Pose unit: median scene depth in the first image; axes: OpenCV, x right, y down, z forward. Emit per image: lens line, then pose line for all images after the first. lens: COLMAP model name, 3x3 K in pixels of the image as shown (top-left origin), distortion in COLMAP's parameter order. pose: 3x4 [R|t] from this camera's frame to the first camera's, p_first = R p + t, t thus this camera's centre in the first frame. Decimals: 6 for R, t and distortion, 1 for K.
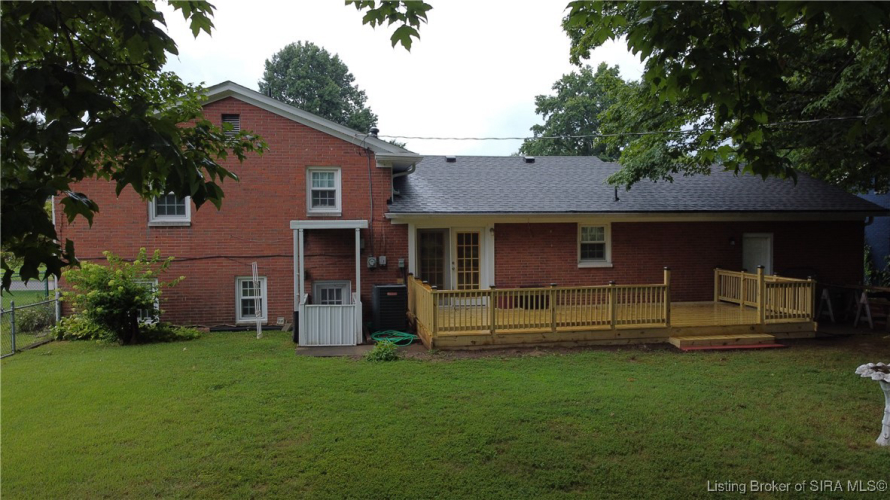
lens RADIAL K [[683.0, 0, 445.0], [0, 683.0, 250.0], [0, 0, 1]] dist [0.001926, -0.011259]
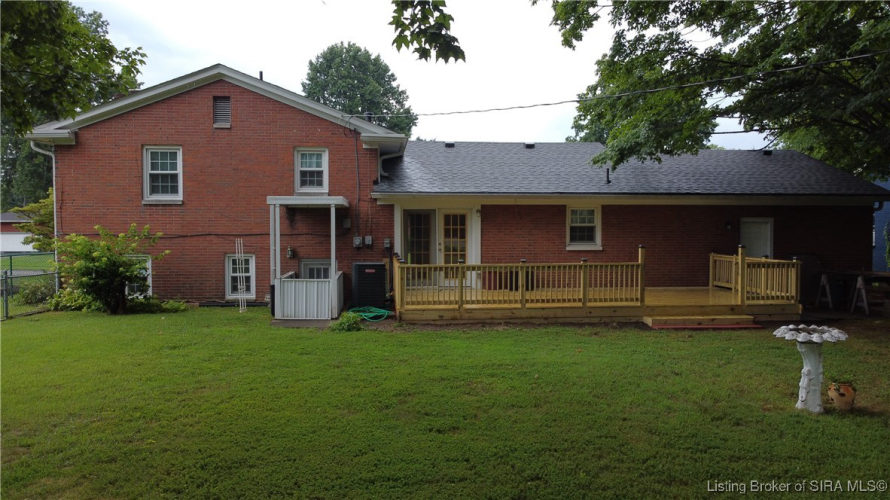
lens RADIAL K [[683.0, 0, 445.0], [0, 683.0, 250.0], [0, 0, 1]] dist [0.001926, -0.011259]
pose [[0.997222, 0.009439, -0.073887, 0.107204], [-0.009718, 0.999947, -0.003410, 0.035574], [0.073850, 0.004119, 0.997261, -0.003242]]
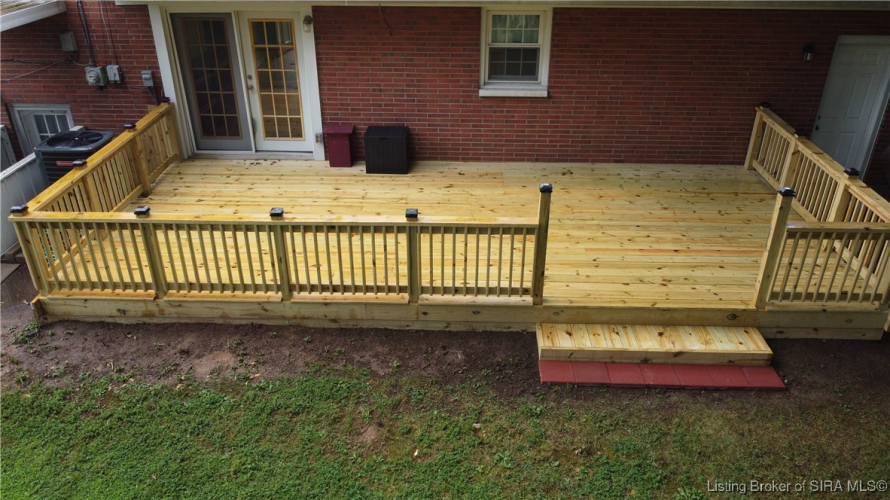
lens RADIAL K [[683.0, 0, 445.0], [0, 683.0, 250.0], [0, 0, 1]] dist [0.001926, -0.011259]
pose [[0.979169, 0.105712, -0.173358, 0.319389], [-0.017650, 0.894864, 0.445990, -0.121409], [0.202278, -0.433639, 0.878089, 0.549138]]
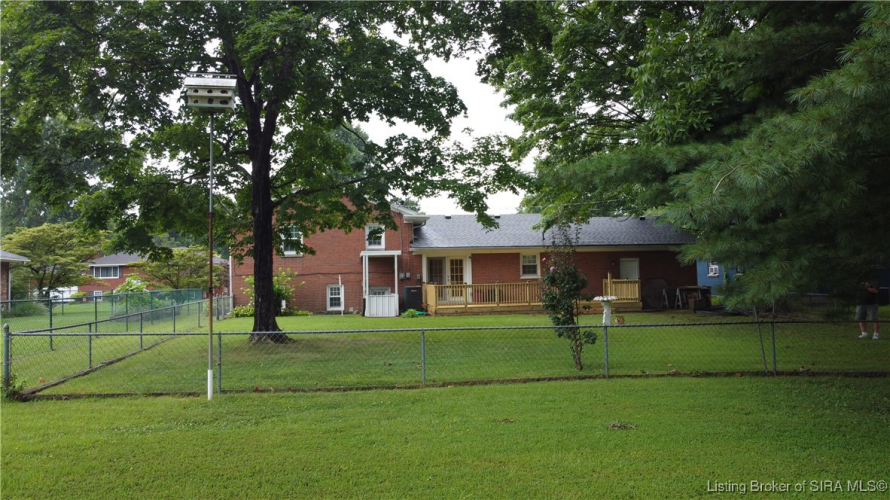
lens RADIAL K [[683.0, 0, 445.0], [0, 683.0, 250.0], [0, 0, 1]] dist [0.001926, -0.011259]
pose [[0.999646, -0.015085, -0.021903, 0.049270], [0.013381, 0.997022, -0.075951, 0.095360], [0.022983, 0.075631, 0.996871, -0.853794]]
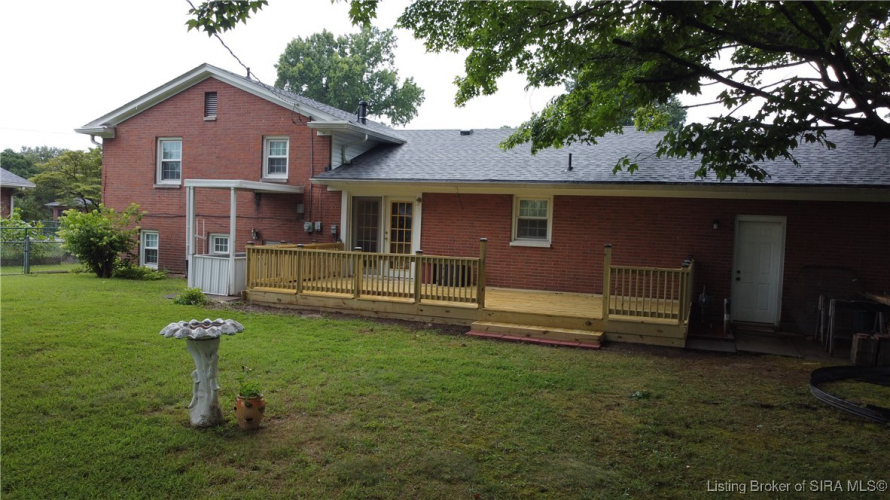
lens RADIAL K [[683.0, 0, 445.0], [0, 683.0, 250.0], [0, 0, 1]] dist [0.001926, -0.011259]
pose [[0.854698, 0.060022, -0.515644, 0.673444], [-0.062705, 0.997957, 0.012227, 0.030297], [0.515325, 0.021883, 0.856716, 0.234246]]
